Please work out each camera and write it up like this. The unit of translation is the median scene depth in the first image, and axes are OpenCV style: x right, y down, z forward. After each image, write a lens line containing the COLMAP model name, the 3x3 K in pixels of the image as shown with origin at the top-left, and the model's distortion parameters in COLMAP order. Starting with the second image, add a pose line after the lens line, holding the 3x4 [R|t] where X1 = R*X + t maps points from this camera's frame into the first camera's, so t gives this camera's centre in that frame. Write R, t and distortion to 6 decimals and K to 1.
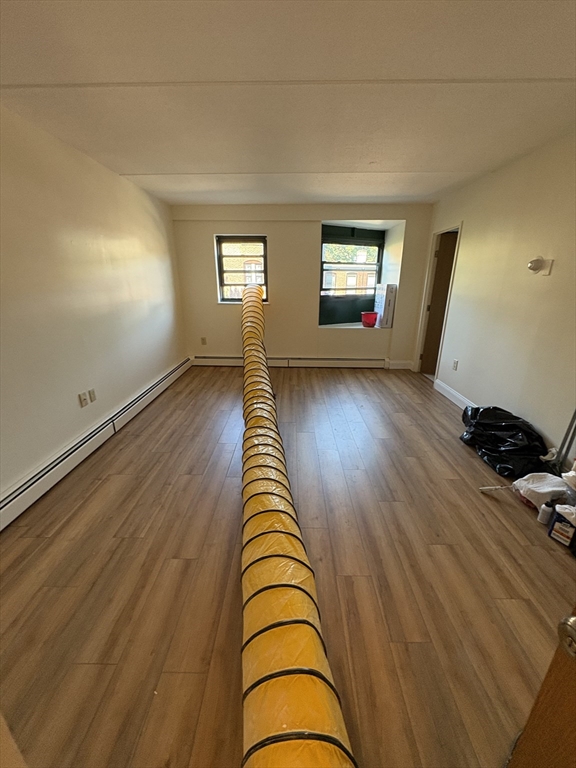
lens RADIAL K [[304.0, 0, 291.0], [0, 304.0, 382.2], [0, 0, 1]] dist [-0.000846, 0.001102]
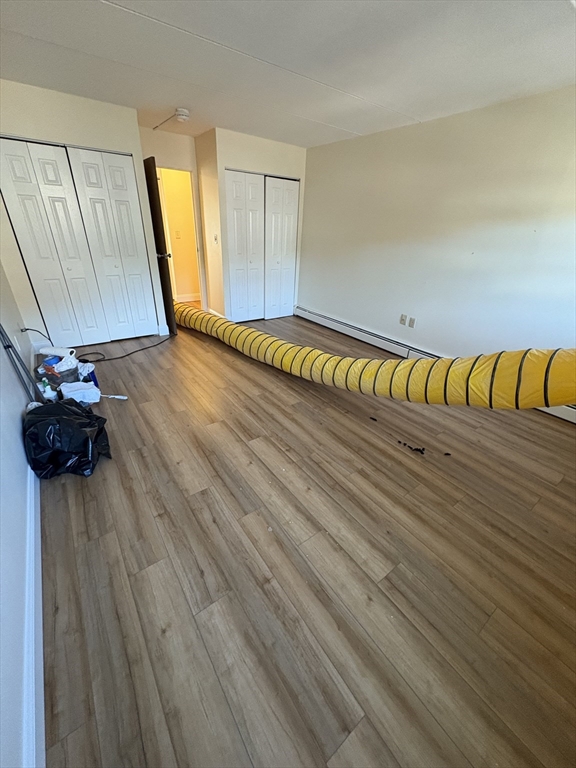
lens RADIAL K [[304.0, 0, 291.0], [0, 304.0, 383.2], [0, 0, 1]] dist [-0.000846, 0.001102]
pose [[-0.796666, 0.249413, -0.550560, 0.422447], [-0.234931, 0.711487, 0.662263, -0.379473], [0.556894, 0.656947, -0.508223, 1.099663]]
